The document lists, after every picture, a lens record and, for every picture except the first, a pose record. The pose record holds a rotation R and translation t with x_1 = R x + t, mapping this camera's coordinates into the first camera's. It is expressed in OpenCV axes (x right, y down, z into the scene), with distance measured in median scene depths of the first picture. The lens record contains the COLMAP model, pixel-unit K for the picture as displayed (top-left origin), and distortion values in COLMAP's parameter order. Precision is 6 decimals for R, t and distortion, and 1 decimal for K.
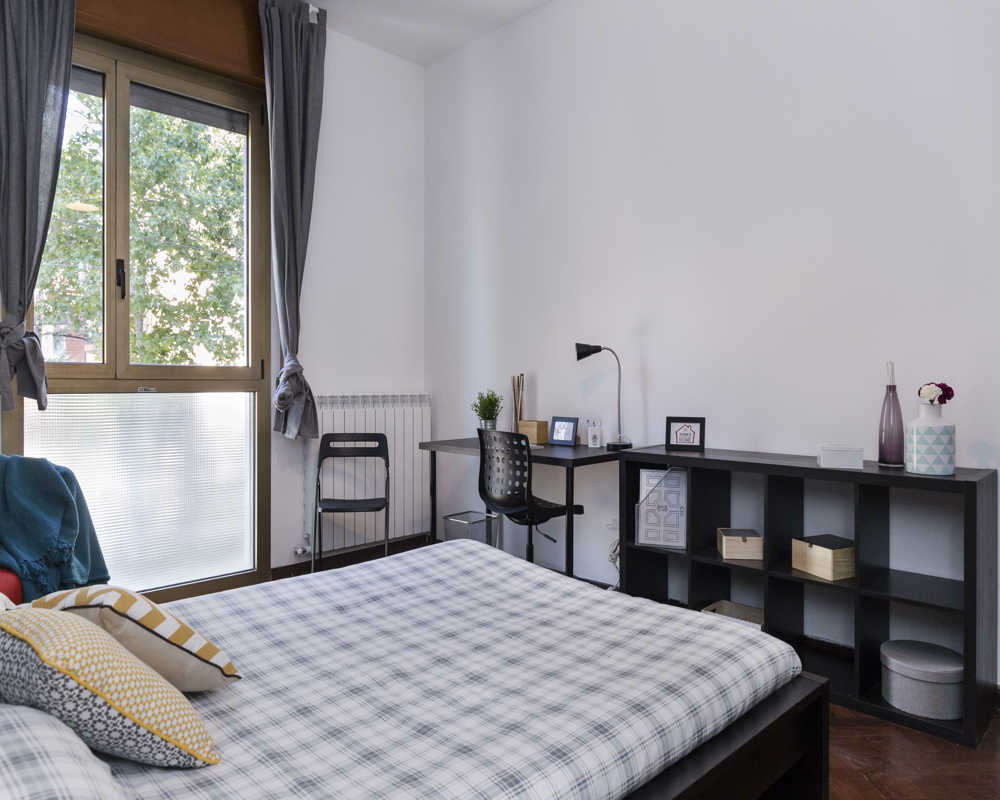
lens RADIAL K [[693.3, 0, 499.5], [0, 693.3, 383.2], [0, 0, 1]] dist [0.002452, -0.007718]
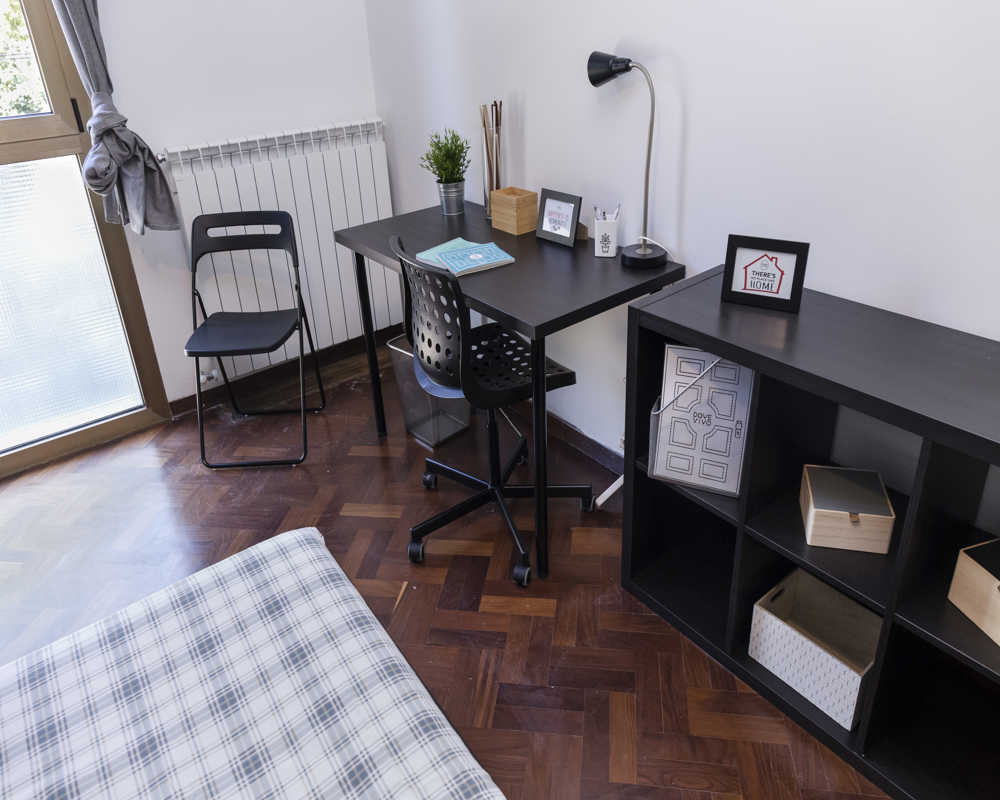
lens RADIAL K [[749.1, 0, 482.5], [0, 749.1, 367.0], [0, 0, 1]] dist [0.022196, -0.003315]
pose [[0.992179, 0.000940, -0.124819, 0.109369], [0.051507, 0.907783, 0.416266, -0.084348], [0.113700, -0.419439, 0.900635, 0.373925]]
